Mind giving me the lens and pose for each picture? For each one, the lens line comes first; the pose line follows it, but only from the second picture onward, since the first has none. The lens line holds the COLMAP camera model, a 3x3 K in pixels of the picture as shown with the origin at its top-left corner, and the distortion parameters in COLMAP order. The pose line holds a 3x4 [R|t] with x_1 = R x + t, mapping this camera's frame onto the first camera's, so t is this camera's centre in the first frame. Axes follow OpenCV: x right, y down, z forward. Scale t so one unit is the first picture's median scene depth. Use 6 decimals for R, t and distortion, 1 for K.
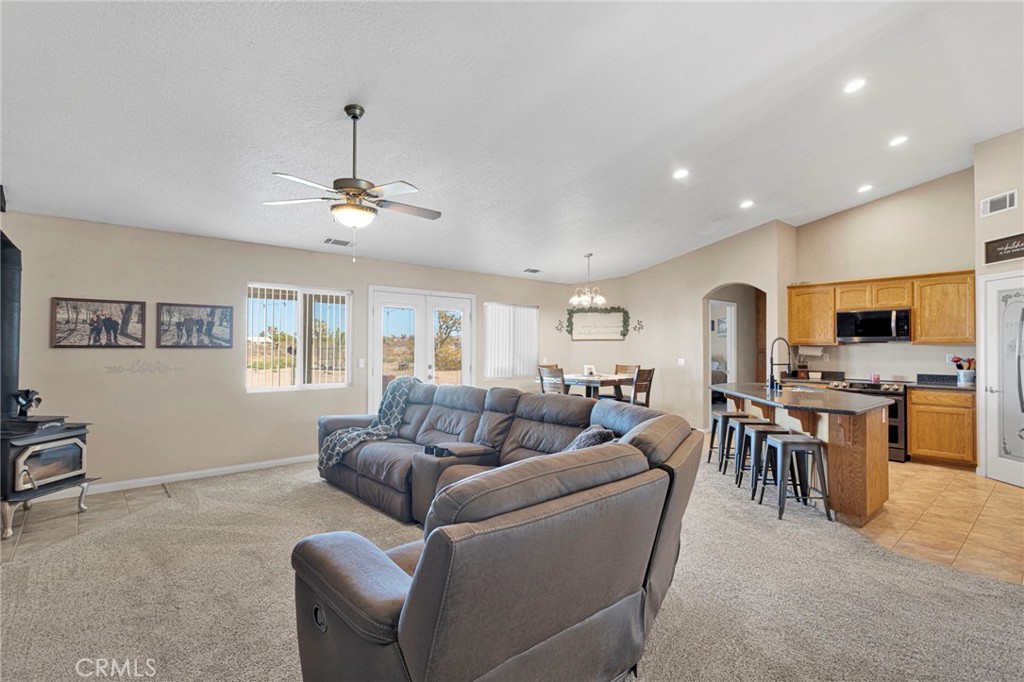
lens RADIAL K [[486.4, 0, 514.7], [0, 486.4, 342.7], [0, 0, 1]] dist [0.001671, 0.000717]
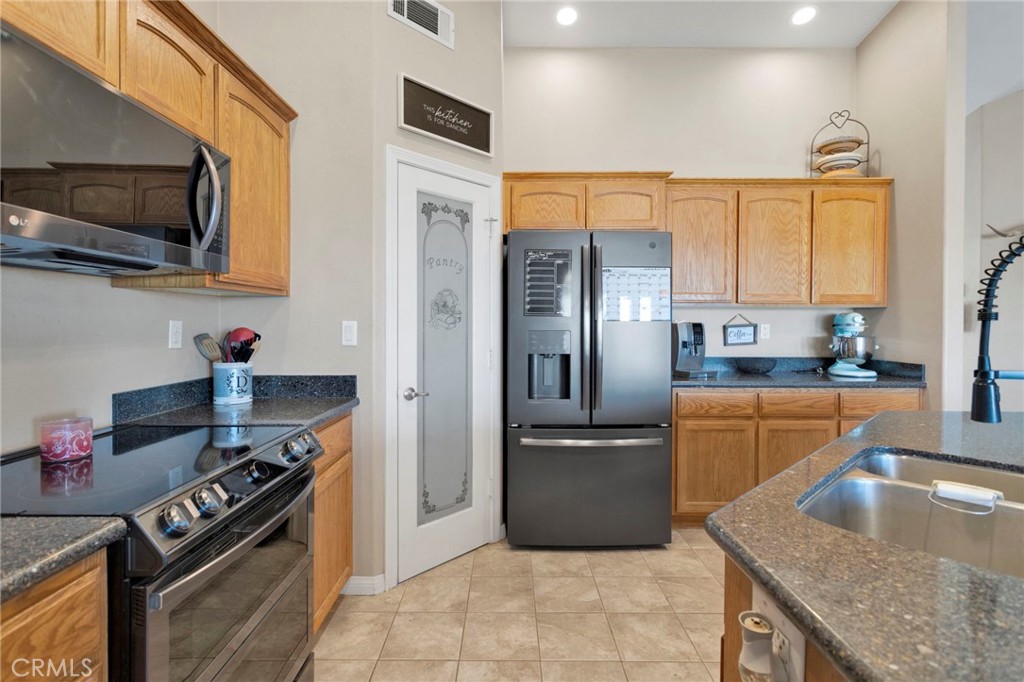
lens RADIAL K [[486.4, 0, 509.7], [0, 486.4, 327.5], [0, 0, 1]] dist [0.001671, 0.000717]
pose [[-0.745999, -0.011433, 0.665849, 0.456528], [-0.010789, 0.999929, 0.005081, 0.021978], [-0.665859, -0.003394, -0.746069, 1.001930]]
